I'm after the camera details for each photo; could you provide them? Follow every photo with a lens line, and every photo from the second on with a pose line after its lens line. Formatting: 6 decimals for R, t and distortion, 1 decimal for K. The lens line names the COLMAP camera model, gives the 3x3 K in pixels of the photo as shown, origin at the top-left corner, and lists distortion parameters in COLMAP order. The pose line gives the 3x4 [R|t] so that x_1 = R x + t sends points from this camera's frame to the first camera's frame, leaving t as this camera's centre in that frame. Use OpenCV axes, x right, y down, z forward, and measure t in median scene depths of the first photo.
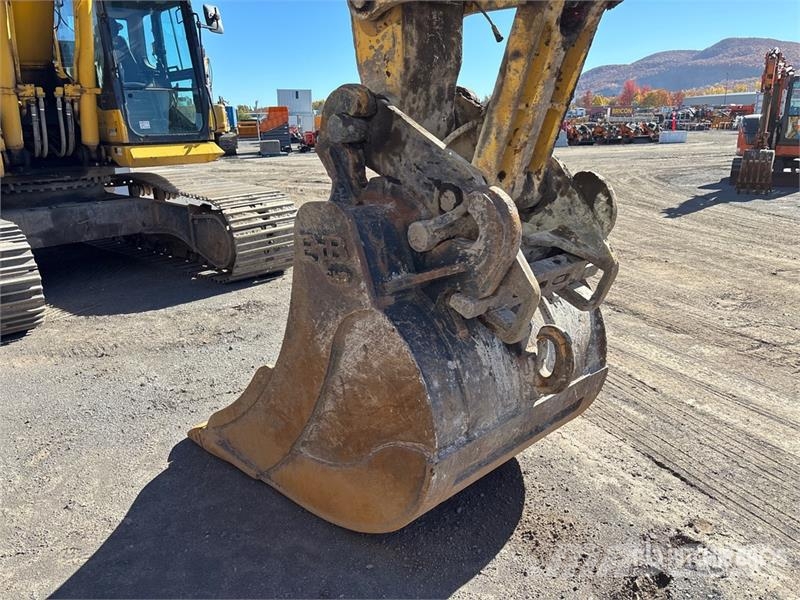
lens RADIAL K [[615.3, 0, 402.3], [0, 615.3, 307.8], [0, 0, 1]] dist [0.043400, -0.046961]
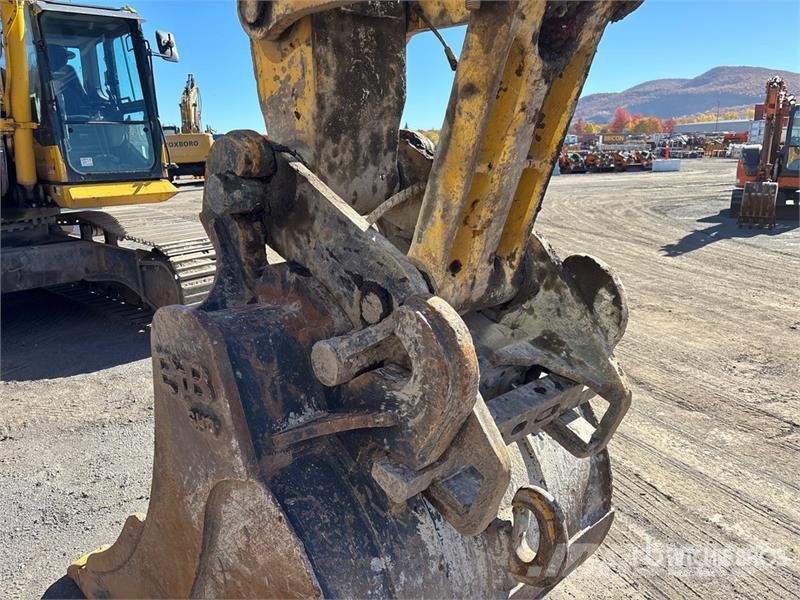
lens RADIAL K [[609.1, 0, 393.5], [0, 609.1, 307.2], [0, 0, 1]] dist [0.053646, -0.064944]
pose [[0.999981, 0.000703, -0.006127, 0.060247], [-0.000935, 0.999281, -0.037898, -0.089437], [0.006096, 0.037903, 0.999263, 0.209446]]
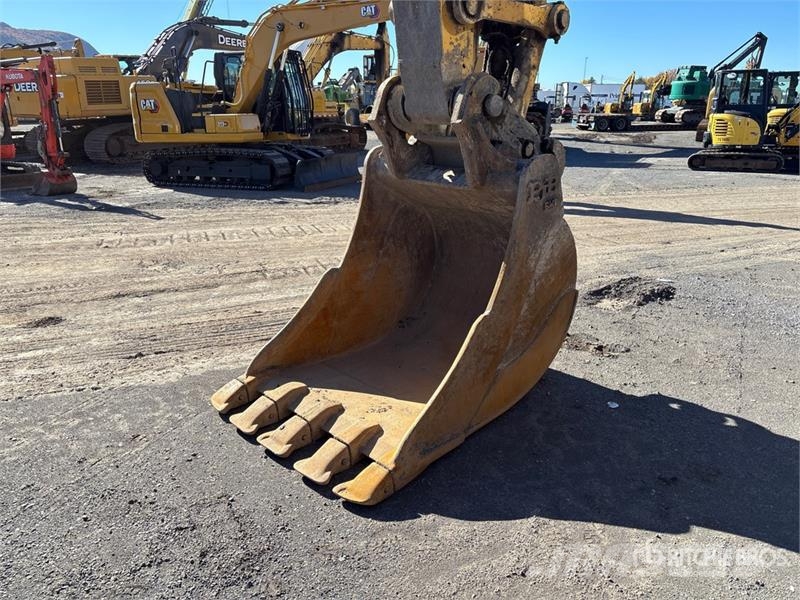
lens RADIAL K [[615.3, 0, 402.3], [0, 615.3, 307.8], [0, 0, 1]] dist [0.043400, -0.046961]
pose [[-0.040309, -0.295168, 0.954595, -0.967218], [0.299123, 0.907992, 0.293388, -0.223816], [-0.953363, 0.297367, 0.051691, 0.808348]]
